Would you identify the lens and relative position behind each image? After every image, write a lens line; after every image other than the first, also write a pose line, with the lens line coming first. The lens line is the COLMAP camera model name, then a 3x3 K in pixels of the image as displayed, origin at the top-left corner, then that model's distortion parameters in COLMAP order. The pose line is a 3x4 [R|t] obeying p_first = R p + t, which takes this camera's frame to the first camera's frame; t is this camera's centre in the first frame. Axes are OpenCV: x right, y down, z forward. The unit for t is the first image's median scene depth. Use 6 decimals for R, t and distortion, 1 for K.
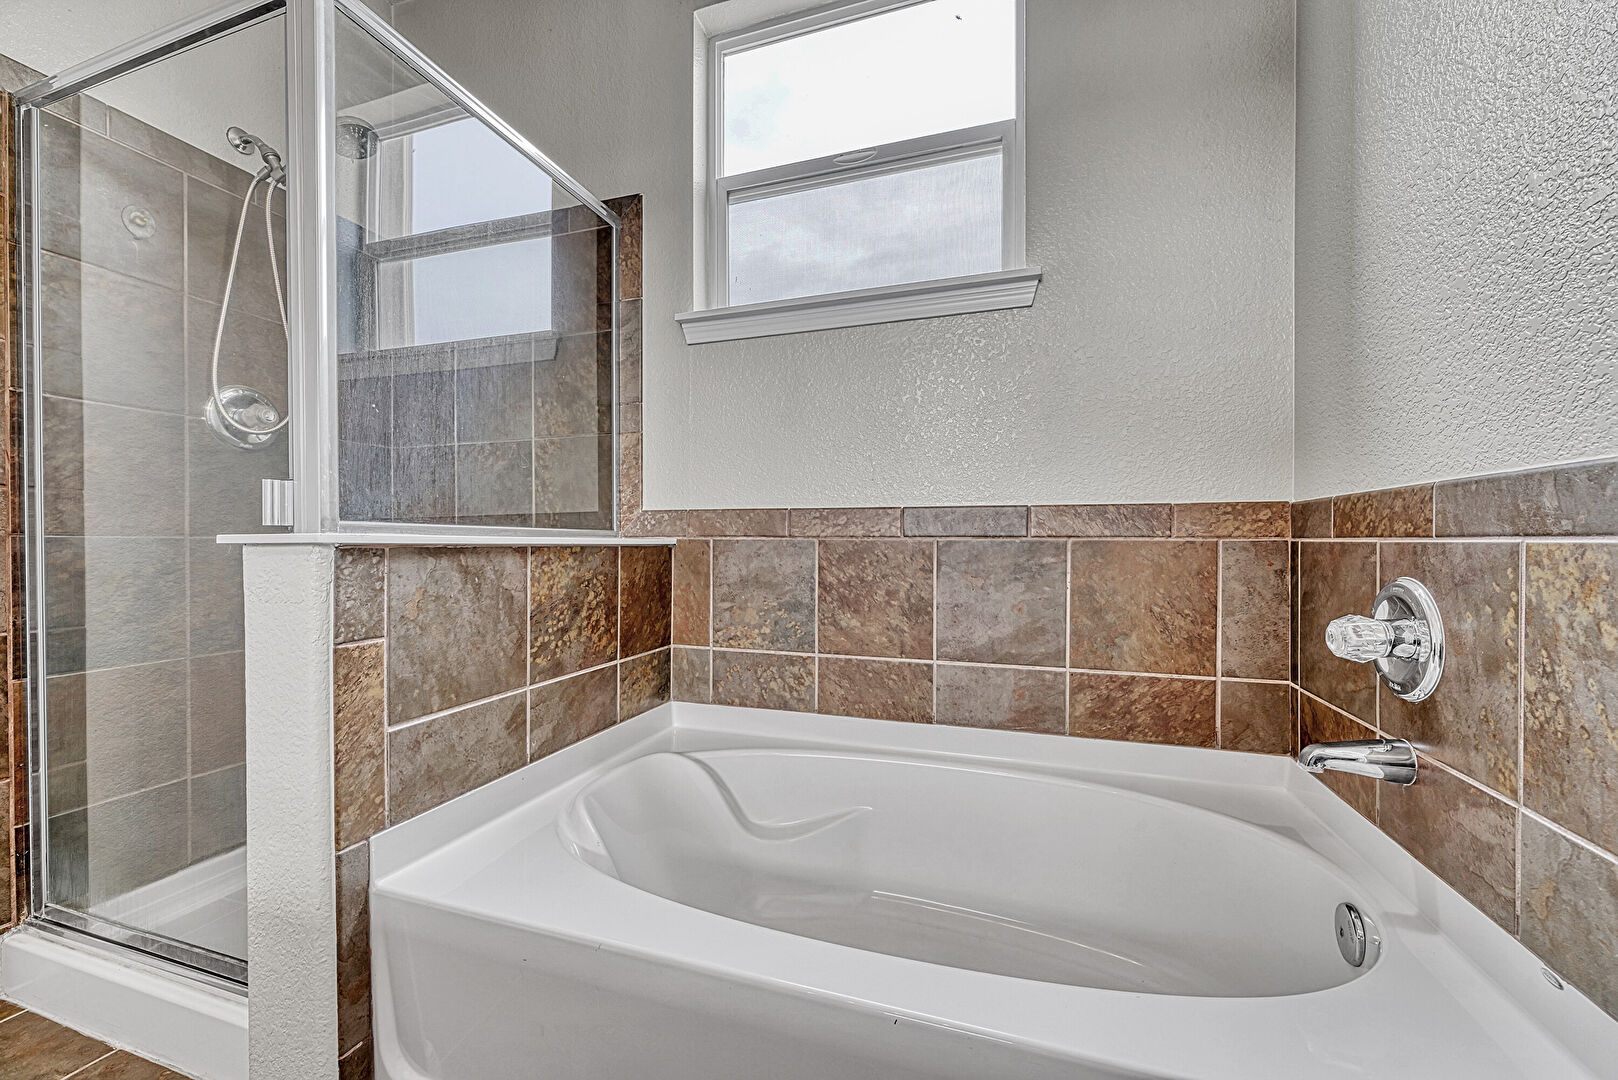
lens RADIAL K [[645.9, 0, 806.2], [0, 645.9, 547.1], [0, 0, 1]] dist [-0.003840, 0.000055]
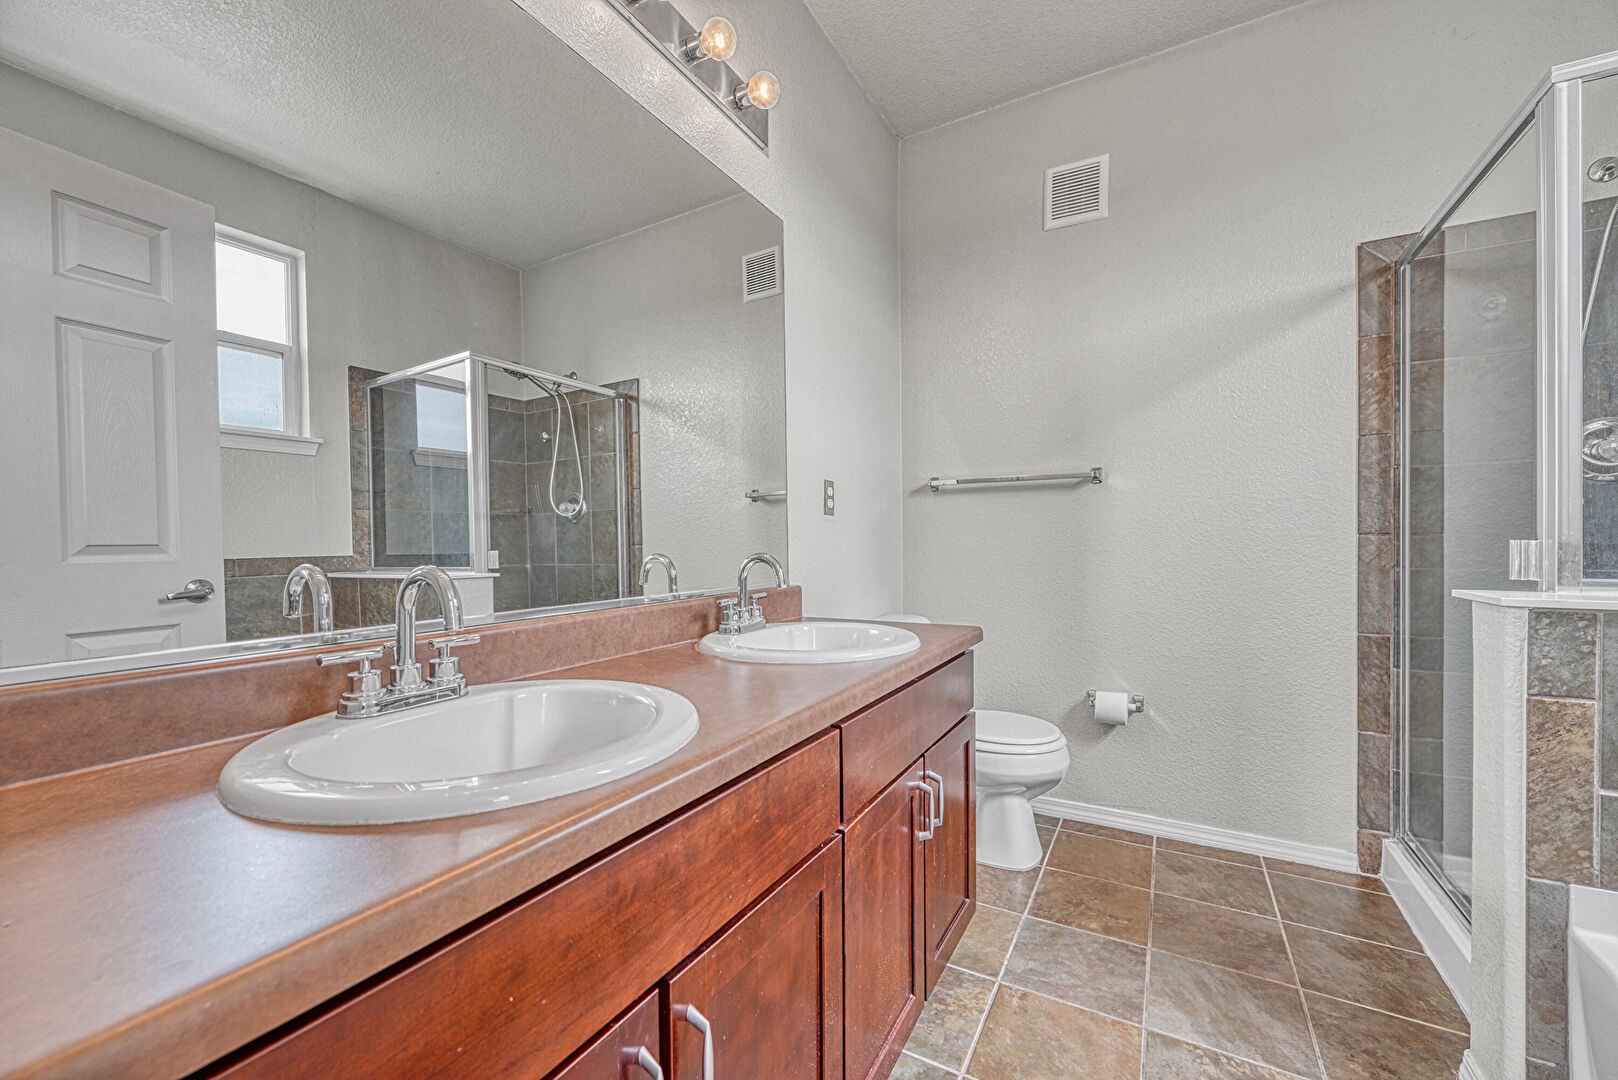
lens RADIAL K [[645.9, 0, 808.4], [0, 645.9, 546.8], [0, 0, 1]] dist [-0.003840, 0.000055]
pose [[-0.183504, 0.015317, -0.982900, 0.583994], [0.003035, 0.999883, 0.015015, -0.124522], [0.983014, -0.000228, -0.183529, -0.041601]]
